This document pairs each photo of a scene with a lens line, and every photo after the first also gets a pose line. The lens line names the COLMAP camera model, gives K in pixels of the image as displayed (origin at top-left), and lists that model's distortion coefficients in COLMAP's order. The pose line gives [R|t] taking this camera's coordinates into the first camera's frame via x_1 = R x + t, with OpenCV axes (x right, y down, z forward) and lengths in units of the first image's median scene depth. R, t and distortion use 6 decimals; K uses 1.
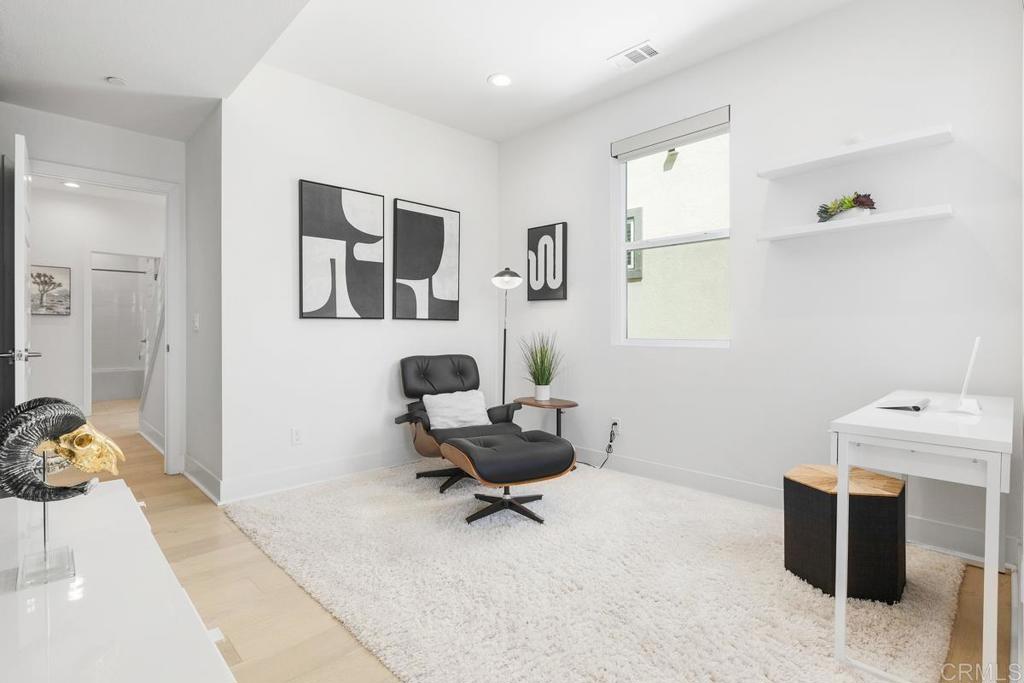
lens RADIAL K [[488.9, 0, 526.0], [0, 488.9, 337.4], [0, 0, 1]] dist [-0.000765, 0.000000]
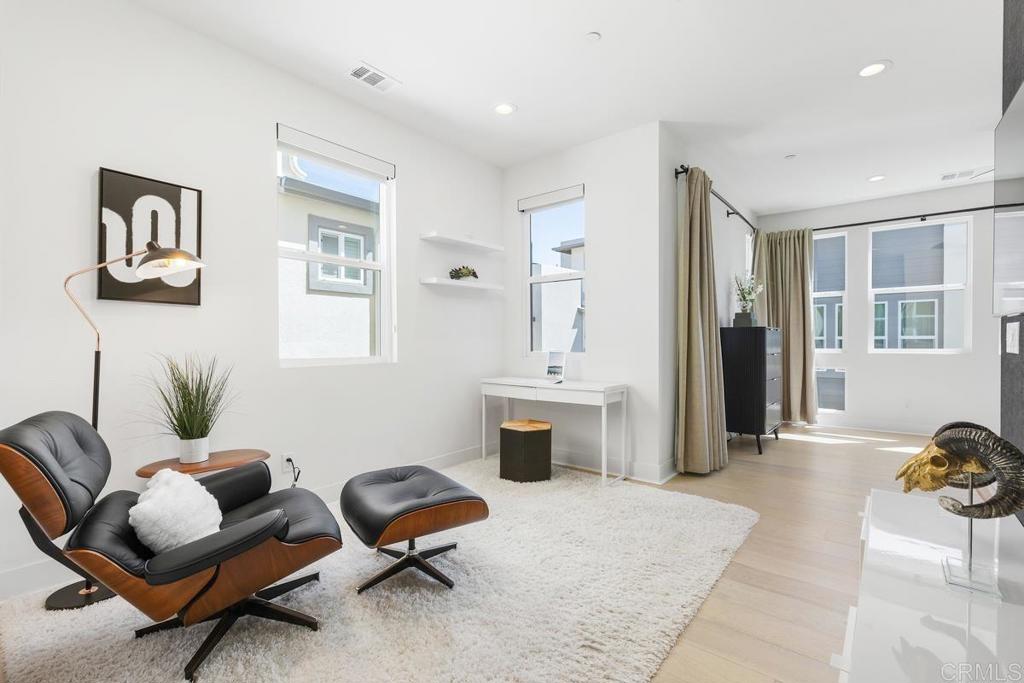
lens RADIAL K [[452.2, 0, 512.0], [0, 452.2, 341.5], [0, 0, 1]] dist [-0.000507, 0.000254]
pose [[-0.097392, 0.000403, 0.995246, -0.612227], [0.011736, 0.999931, 0.000744, -0.024556], [-0.995177, 0.011753, -0.097390, 0.668573]]
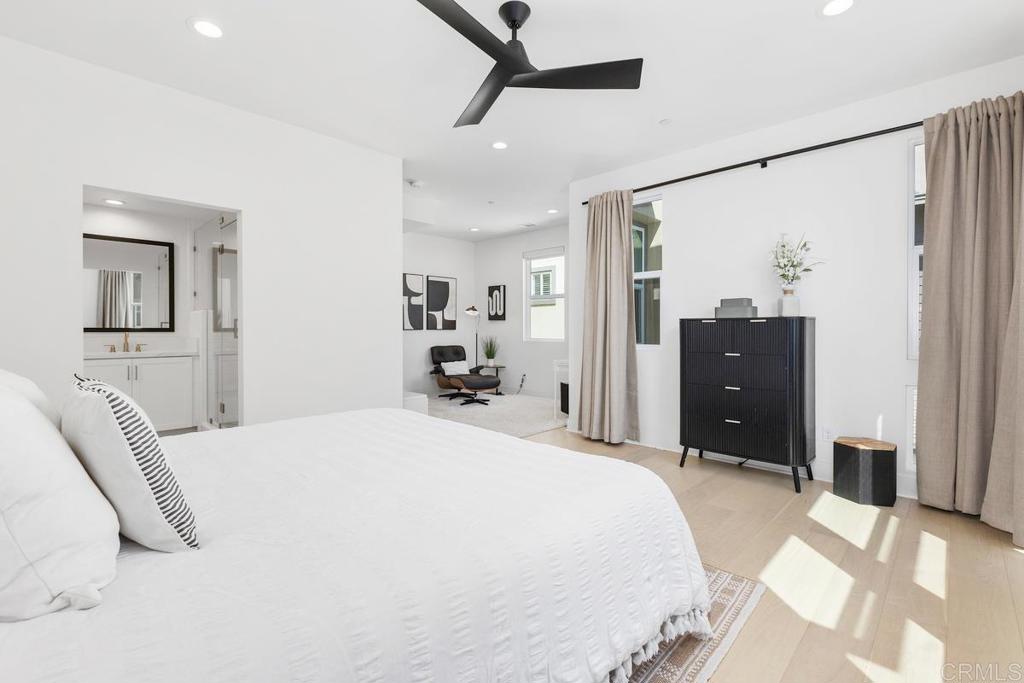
lens RADIAL K [[452.2, 0, 512.0], [0, 452.2, 341.5], [0, 0, 1]] dist [-0.000507, 0.000254]
pose [[1.000000, -0.000568, 0.000561, 0.118102], [0.000558, 0.999840, 0.017883, -0.019771], [-0.000571, -0.017883, 0.999840, -1.086812]]
